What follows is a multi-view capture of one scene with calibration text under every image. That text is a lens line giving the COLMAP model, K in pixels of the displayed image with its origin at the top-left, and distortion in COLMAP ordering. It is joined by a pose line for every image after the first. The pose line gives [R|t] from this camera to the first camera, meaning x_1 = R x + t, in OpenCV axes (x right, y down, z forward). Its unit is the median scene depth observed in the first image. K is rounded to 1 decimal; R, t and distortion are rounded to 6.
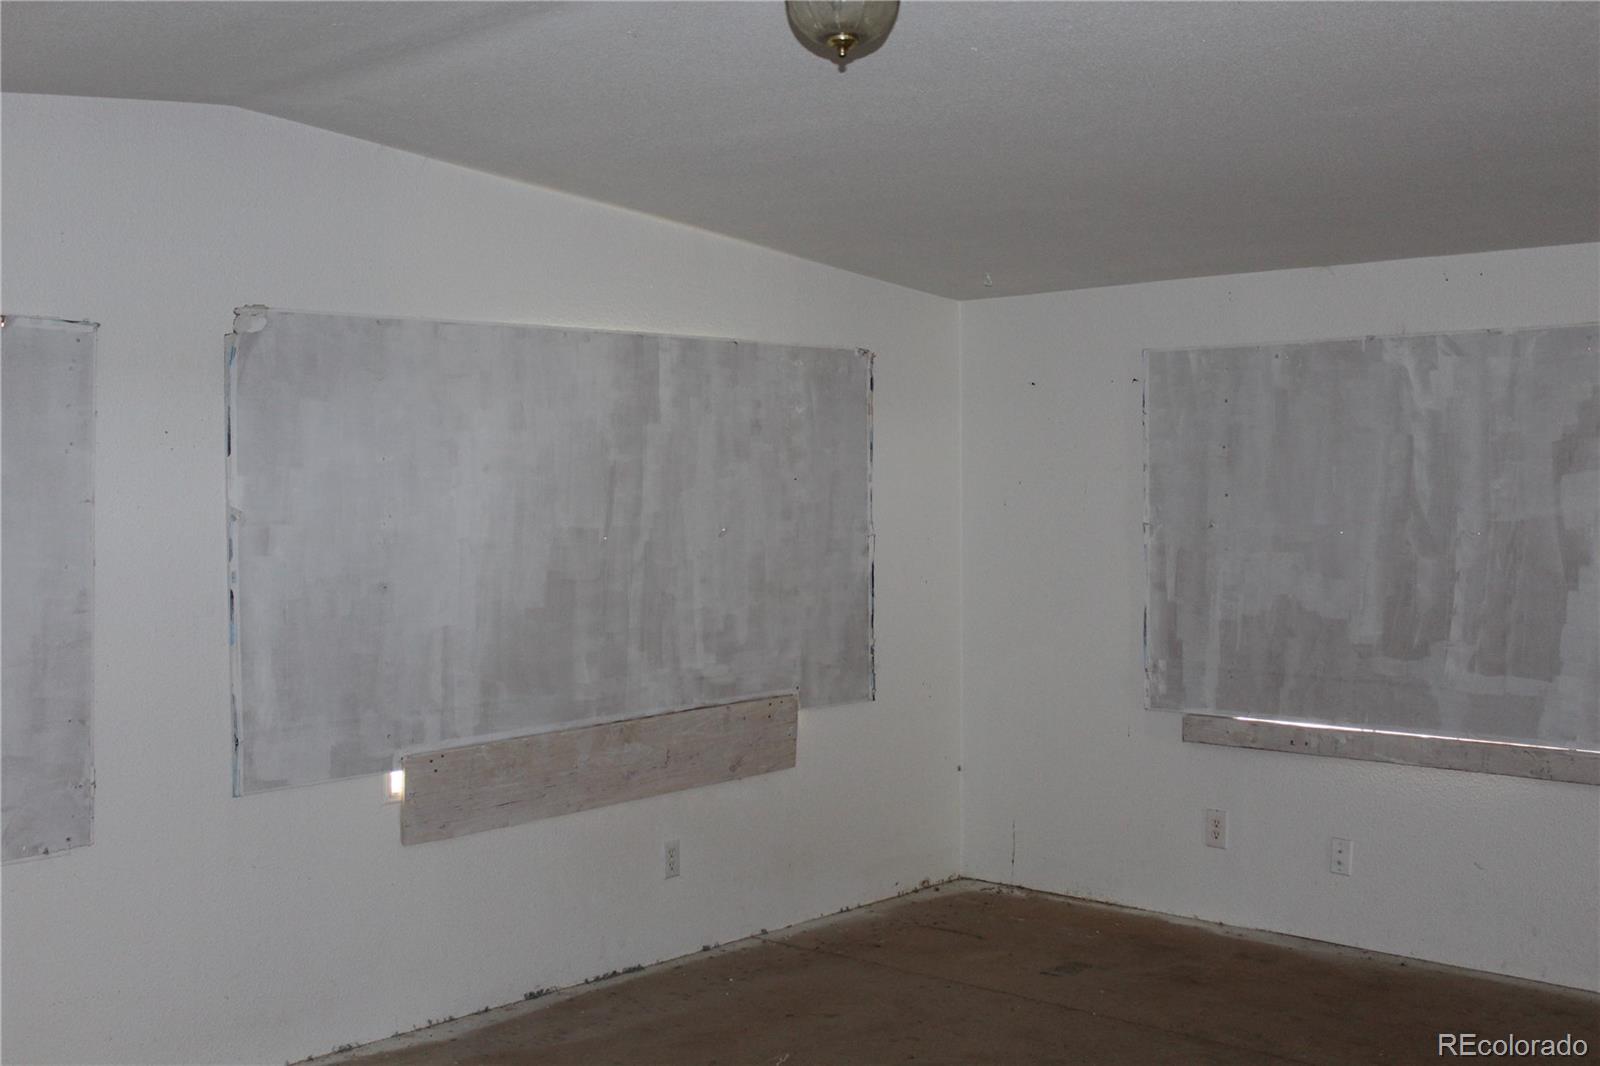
lens RADIAL K [[1742.4, 0, 799.1], [0, 1742.4, 536.2], [0, 0, 1]] dist [-0.069749, 0.000000]
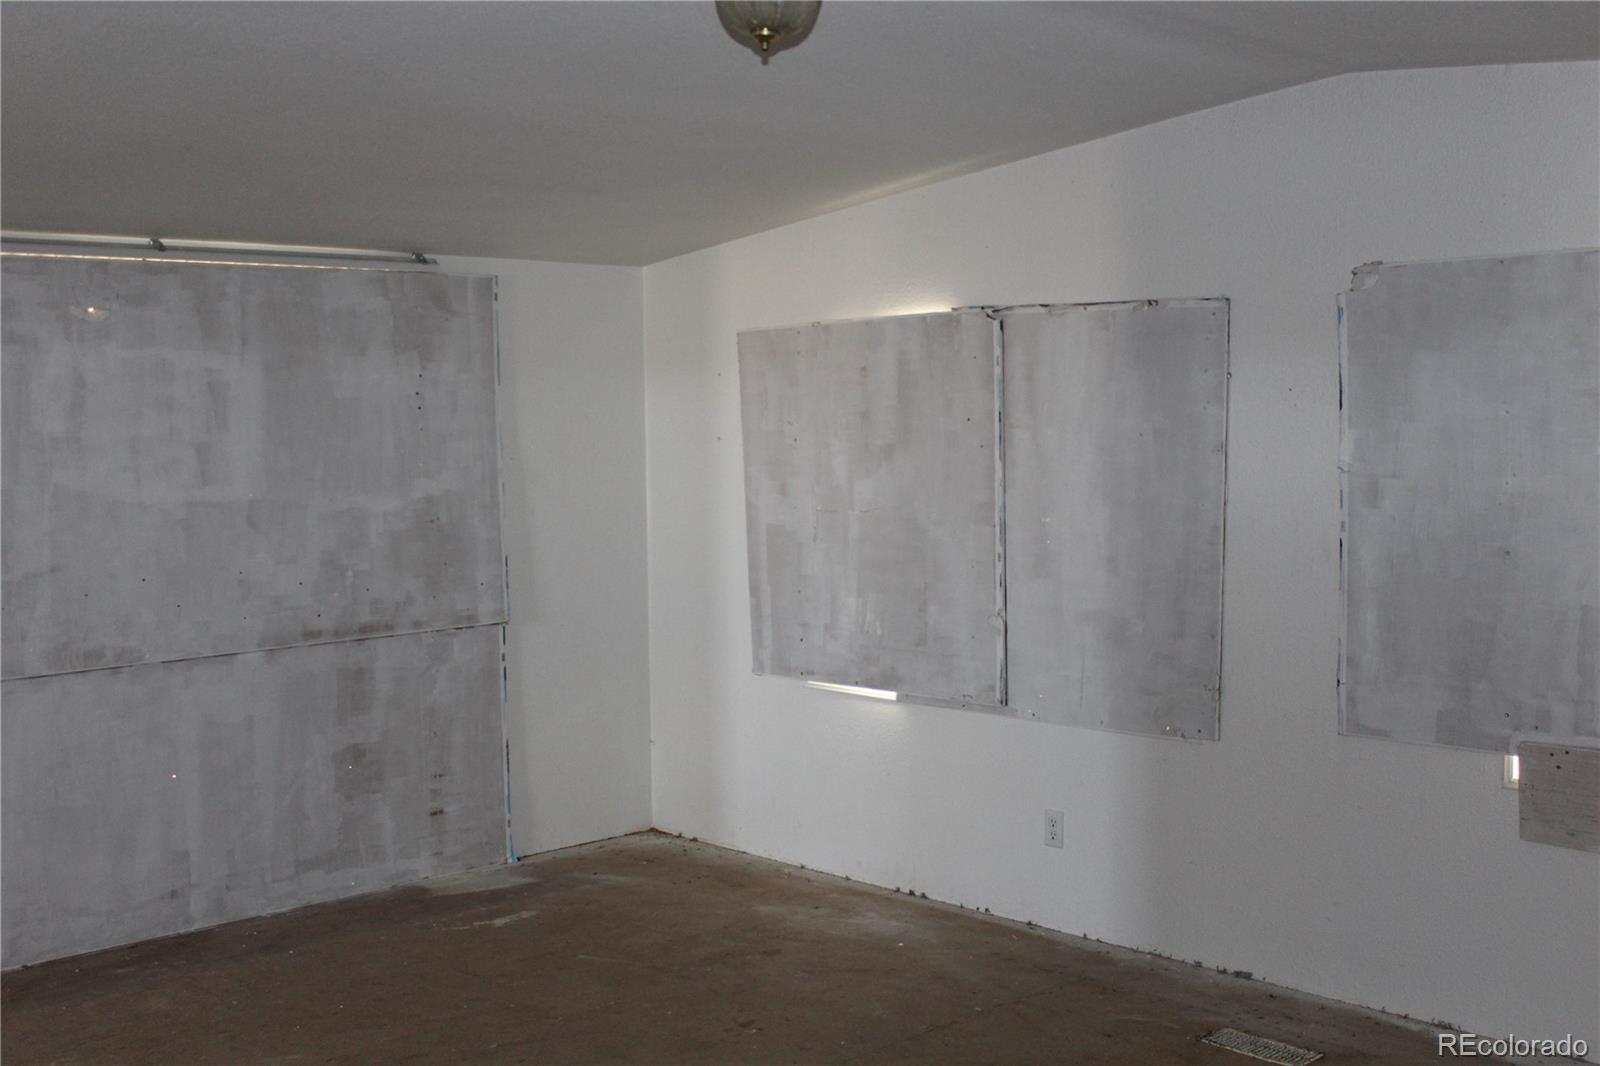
lens RADIAL K [[1742.4, 0, 798.2], [0, 1742.4, 529.6], [0, 0, 1]] dist [-0.069749, 0.000000]
pose [[-0.059311, 0.073330, -0.995542, 0.721063], [-0.019525, 0.997022, 0.074602, -0.045158], [0.998049, 0.023862, -0.057703, 0.715050]]
